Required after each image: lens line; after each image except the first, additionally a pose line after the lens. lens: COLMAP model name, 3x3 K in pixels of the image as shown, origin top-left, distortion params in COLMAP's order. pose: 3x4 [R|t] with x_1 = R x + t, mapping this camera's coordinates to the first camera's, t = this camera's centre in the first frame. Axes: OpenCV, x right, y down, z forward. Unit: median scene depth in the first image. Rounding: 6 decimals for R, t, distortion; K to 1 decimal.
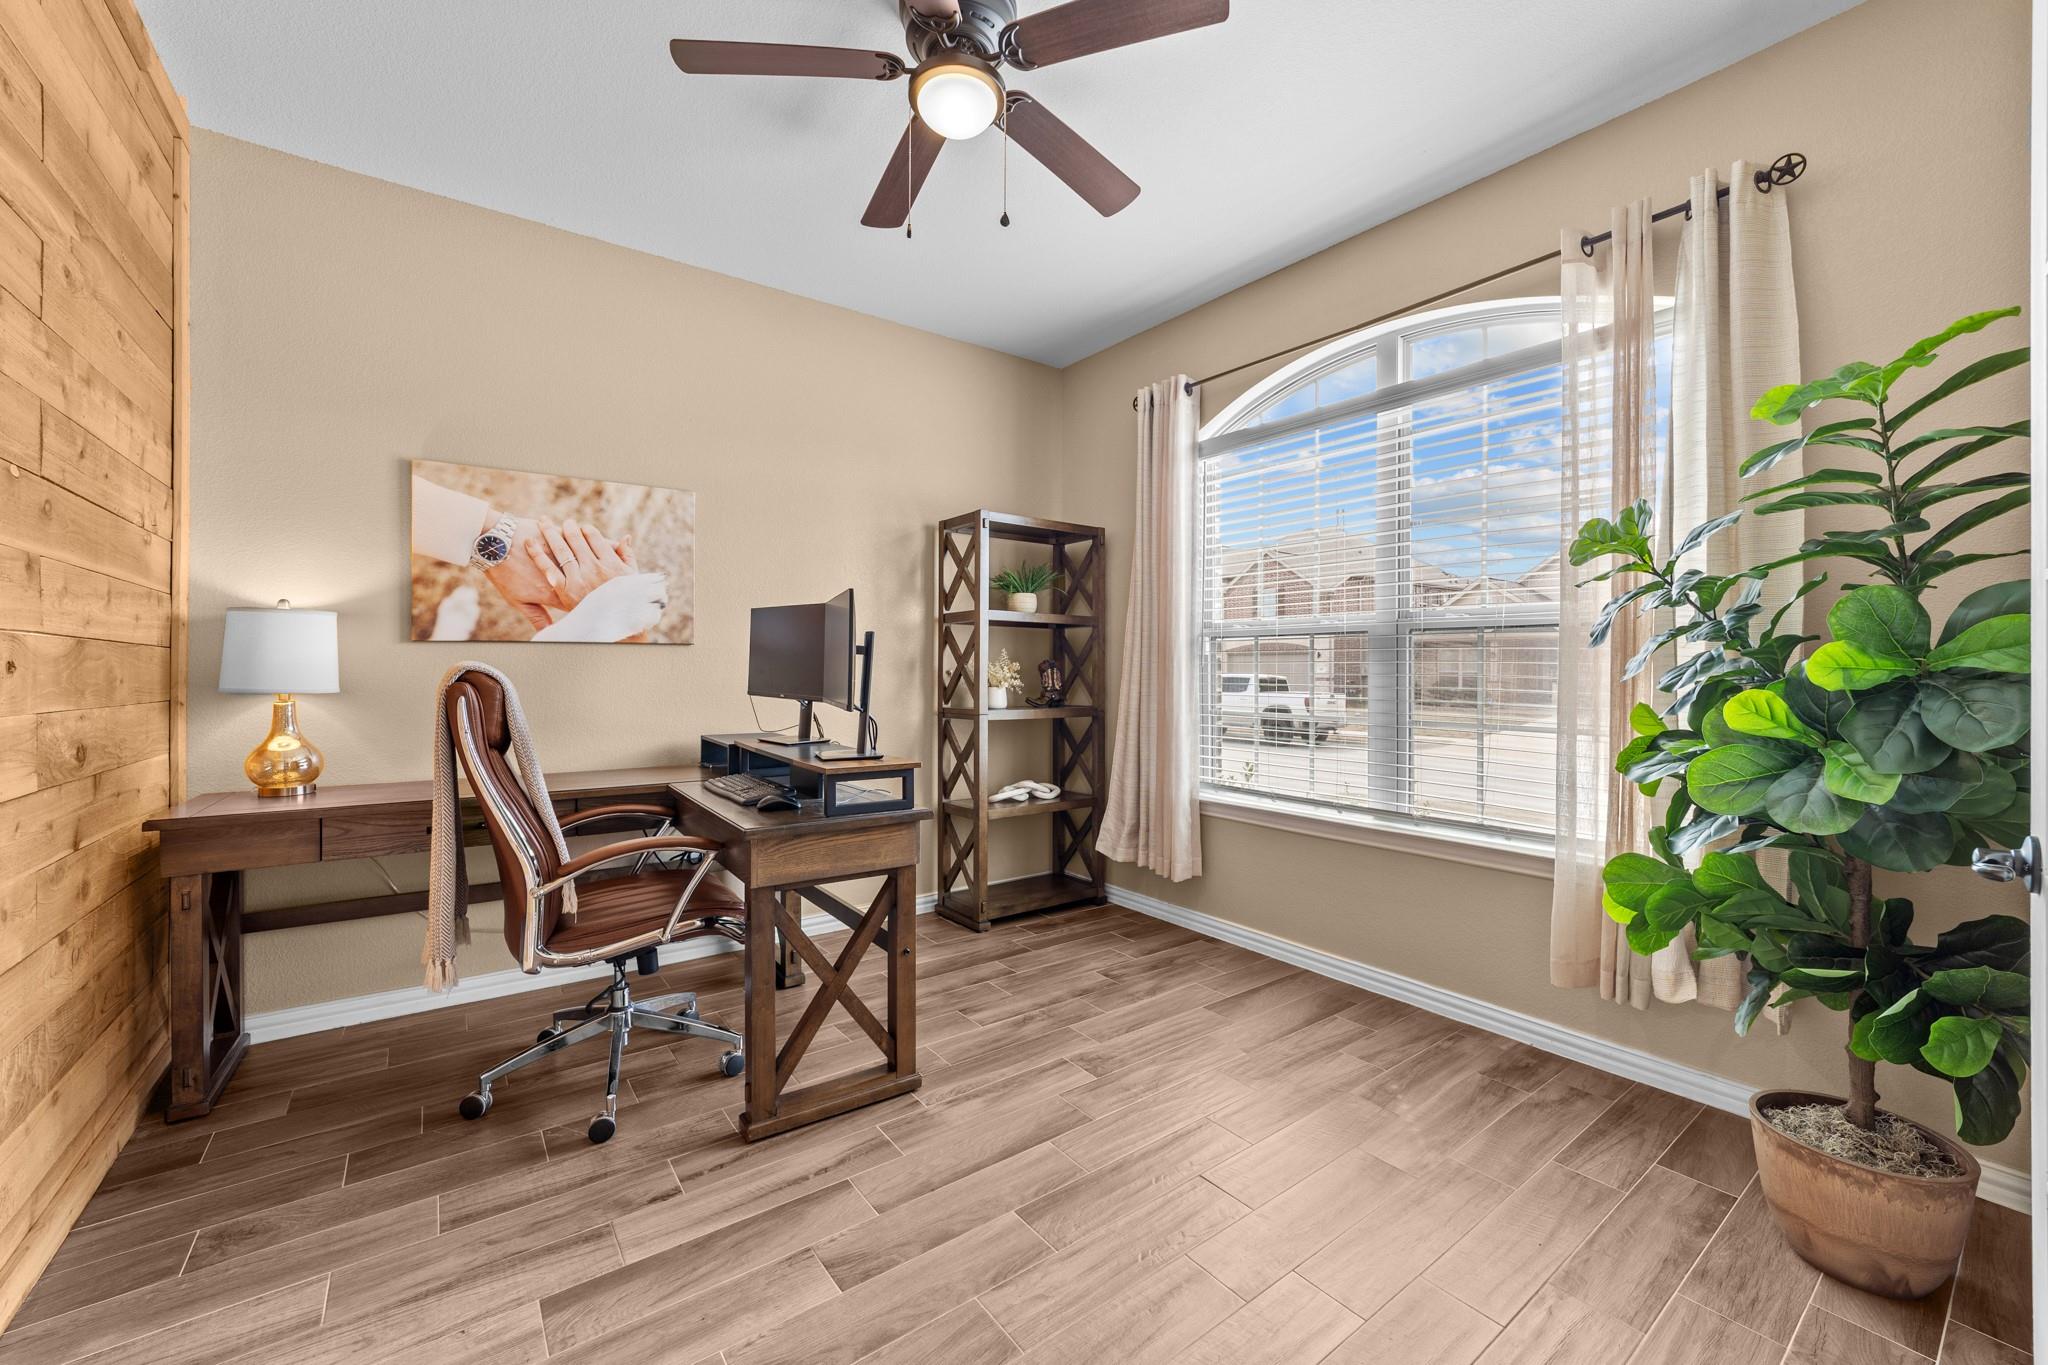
lens RADIAL K [[808.3, 0, 1032.4], [0, 808.3, 677.0], [0, 0, 1]] dist [-0.022685, 0.006658]
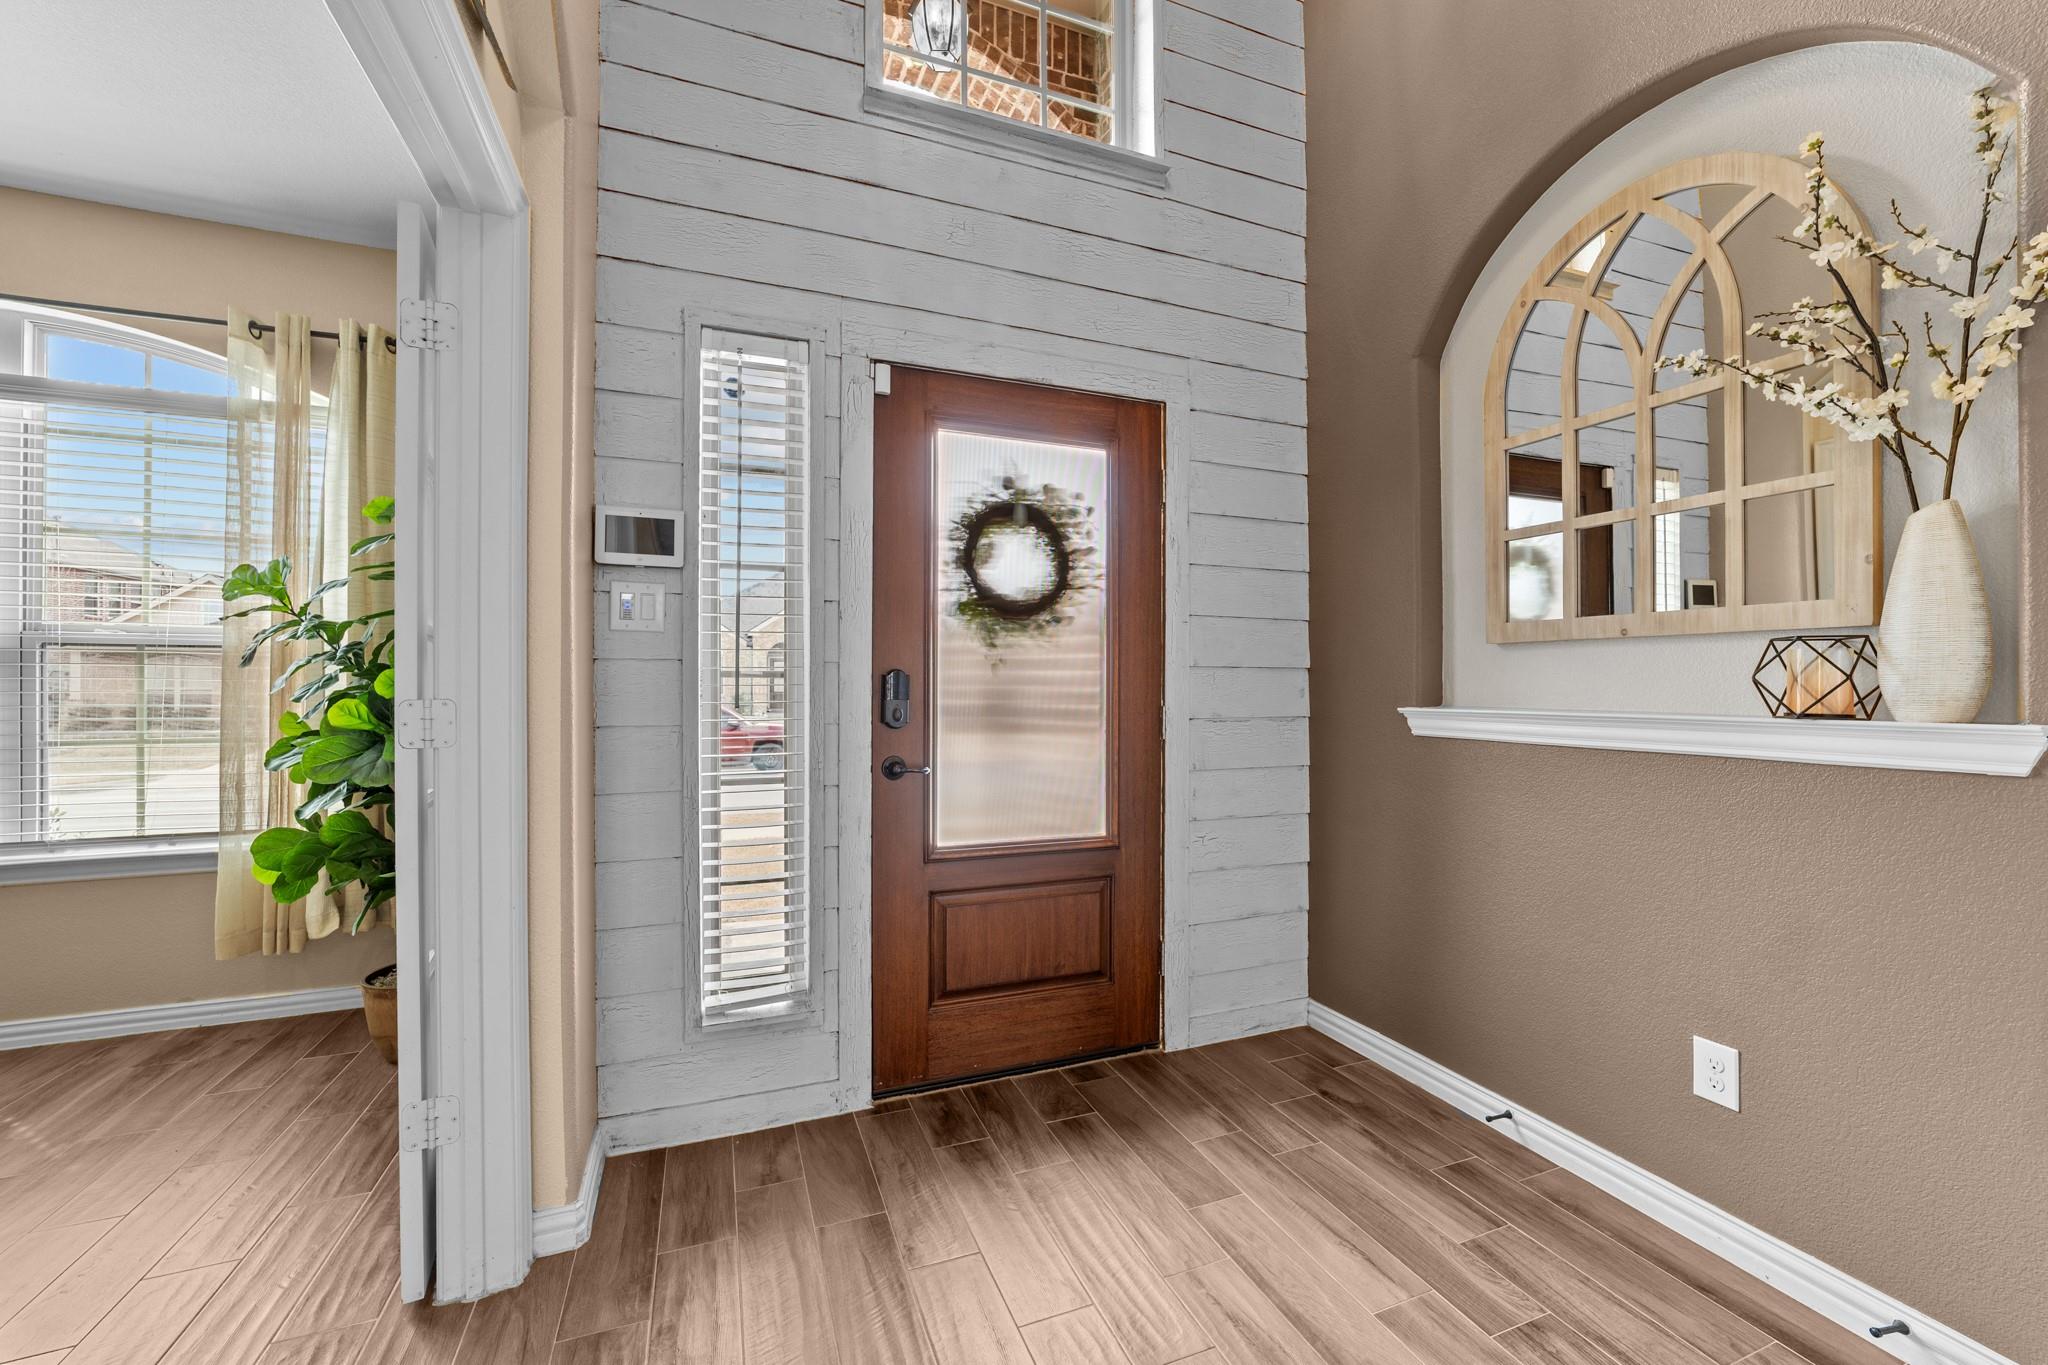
lens RADIAL K [[808.3, 0, 1032.4], [0, 808.3, 677.0], [0, 0, 1]] dist [-0.022685, 0.006658]
pose [[0.257671, 0.005267, 0.966218, -0.162938], [0.011714, 0.999895, -0.008574, 0.001552], [-0.966162, 0.013528, 0.257582, -0.464030]]
